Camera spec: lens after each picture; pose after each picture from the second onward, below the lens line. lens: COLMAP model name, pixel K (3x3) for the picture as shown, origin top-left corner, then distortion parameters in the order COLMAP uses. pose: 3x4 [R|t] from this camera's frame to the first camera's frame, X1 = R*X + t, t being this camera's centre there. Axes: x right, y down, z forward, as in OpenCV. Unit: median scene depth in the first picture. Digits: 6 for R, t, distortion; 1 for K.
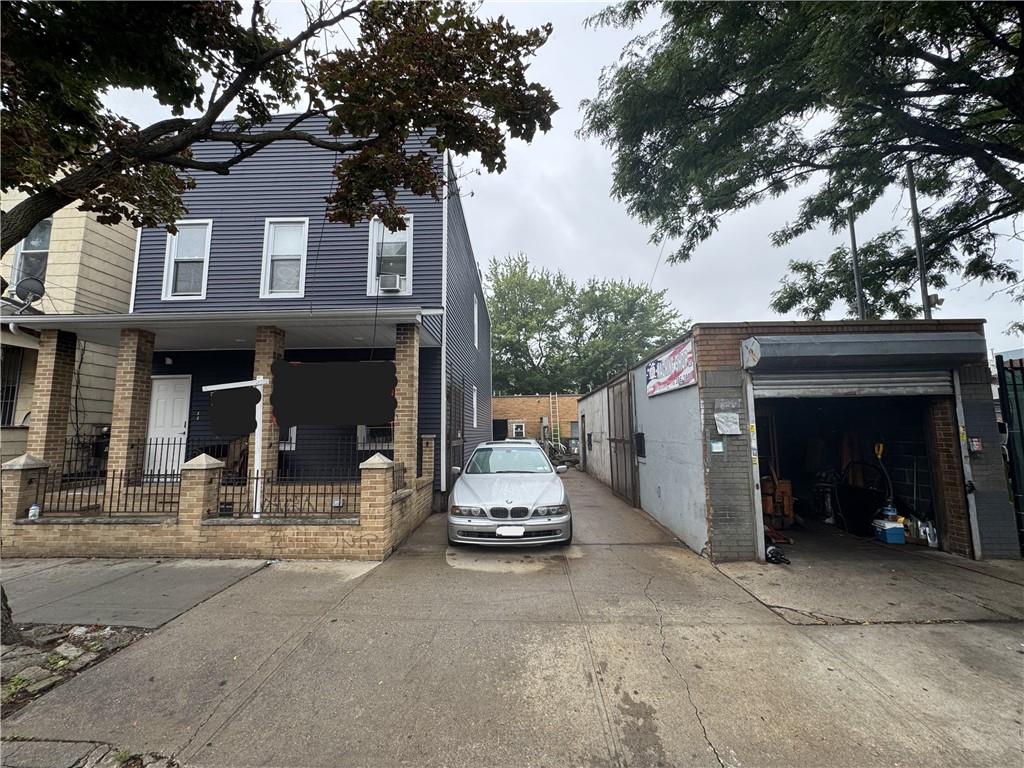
lens RADIAL K [[408.4, 0, 510.6], [0, 408.4, 383.4], [0, 0, 1]] dist [-0.000776, 0.000853]
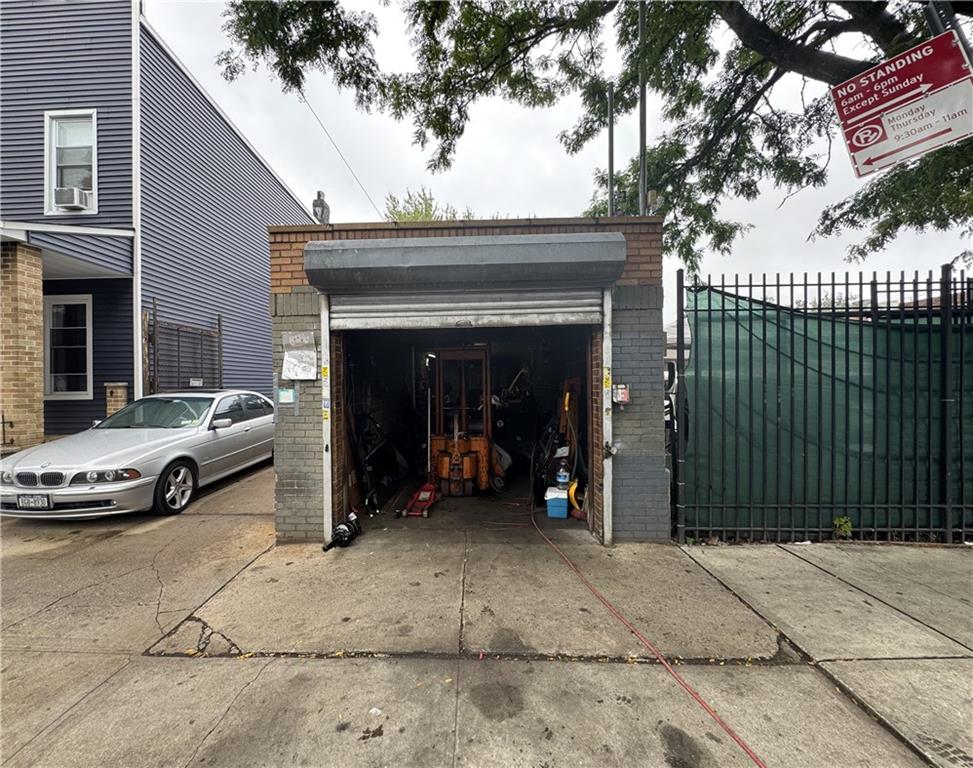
lens RADIAL K [[399.2, 0, 485.9], [0, 399.2, 384.6], [0, 0, 1]] dist [-0.003143, -0.000228]
pose [[0.999819, -0.000582, -0.019030, 0.898525], [0.002935, 0.992299, 0.123833, 0.045526], [0.018811, -0.123867, 0.992121, 0.289439]]
